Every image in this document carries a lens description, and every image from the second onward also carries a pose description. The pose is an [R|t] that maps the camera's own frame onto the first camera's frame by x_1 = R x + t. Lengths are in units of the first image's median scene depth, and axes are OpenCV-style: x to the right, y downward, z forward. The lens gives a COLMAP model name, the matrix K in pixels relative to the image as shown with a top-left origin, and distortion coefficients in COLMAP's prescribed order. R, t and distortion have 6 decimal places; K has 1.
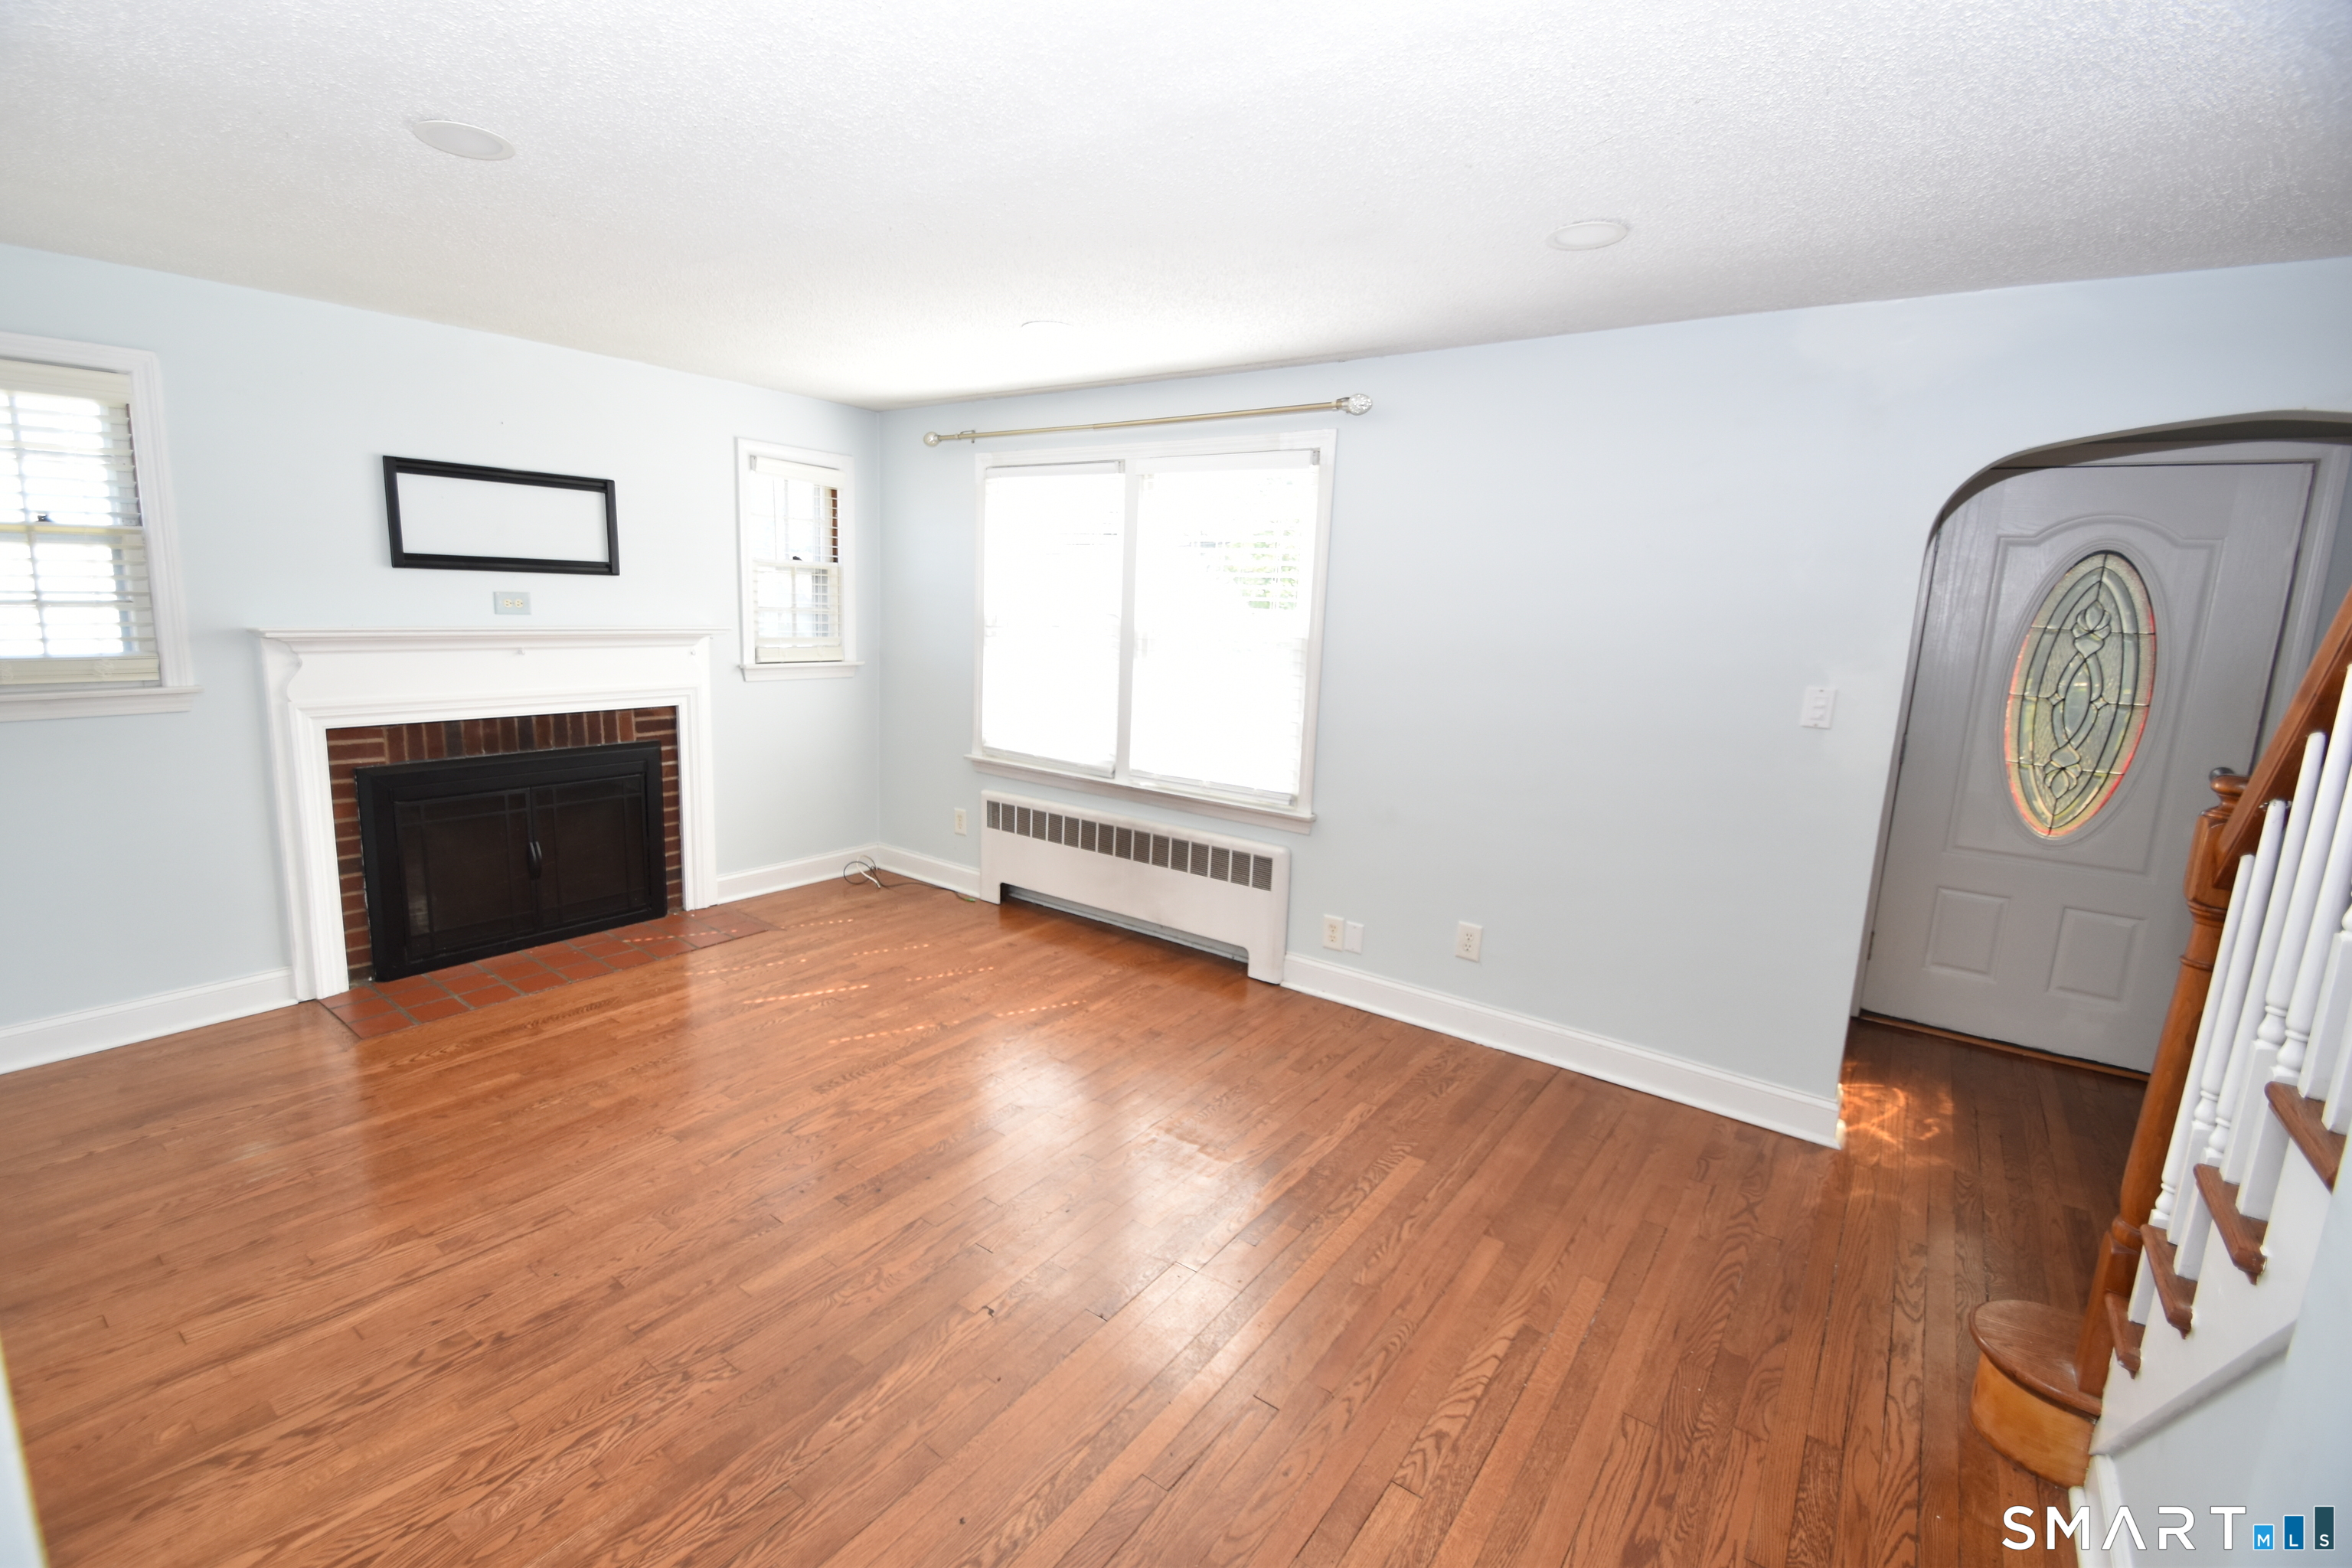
lens RADIAL K [[1047.6, 0, 1130.5], [0, 1047.6, 776.3], [0, 0, 1]] dist [0.032404, -0.032692]
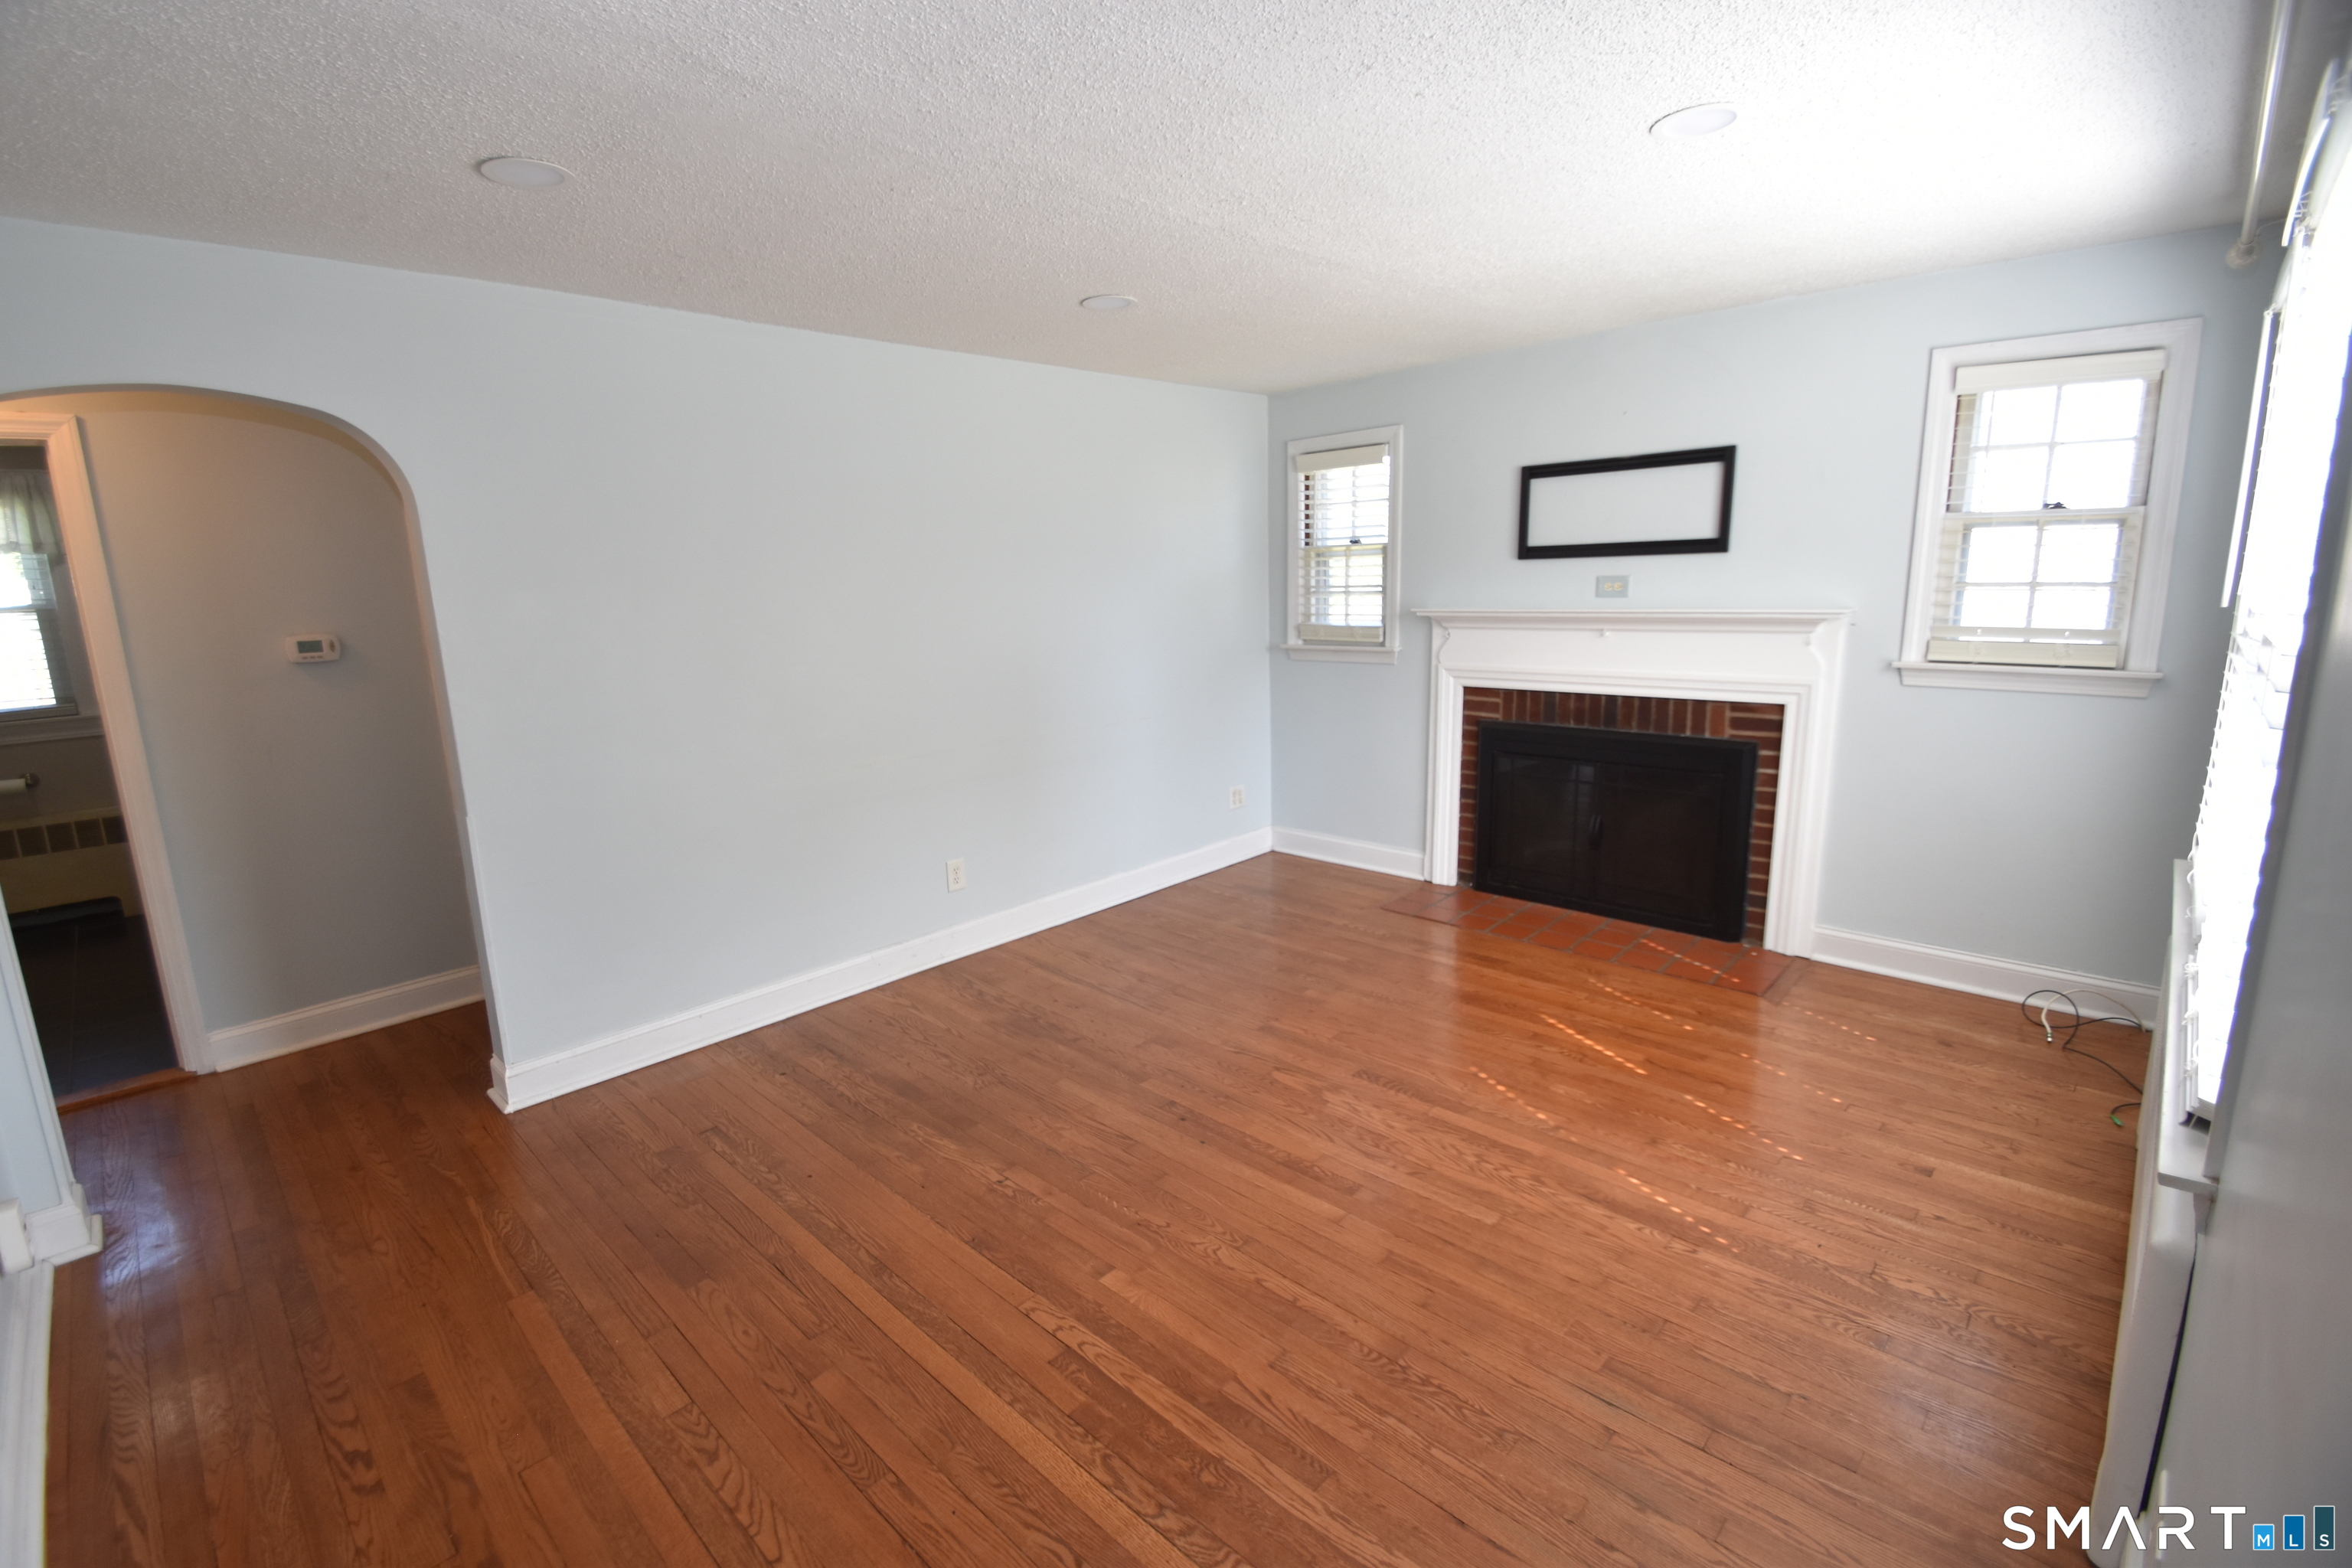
lens RADIAL K [[1047.6, 0, 1130.5], [0, 1047.6, 776.3], [0, 0, 1]] dist [0.032404, -0.032692]
pose [[-0.146061, 0.158985, -0.976417, 0.570517], [-0.143571, 0.973146, 0.179929, -0.107017], [0.978802, 0.166466, -0.119313, 0.734579]]
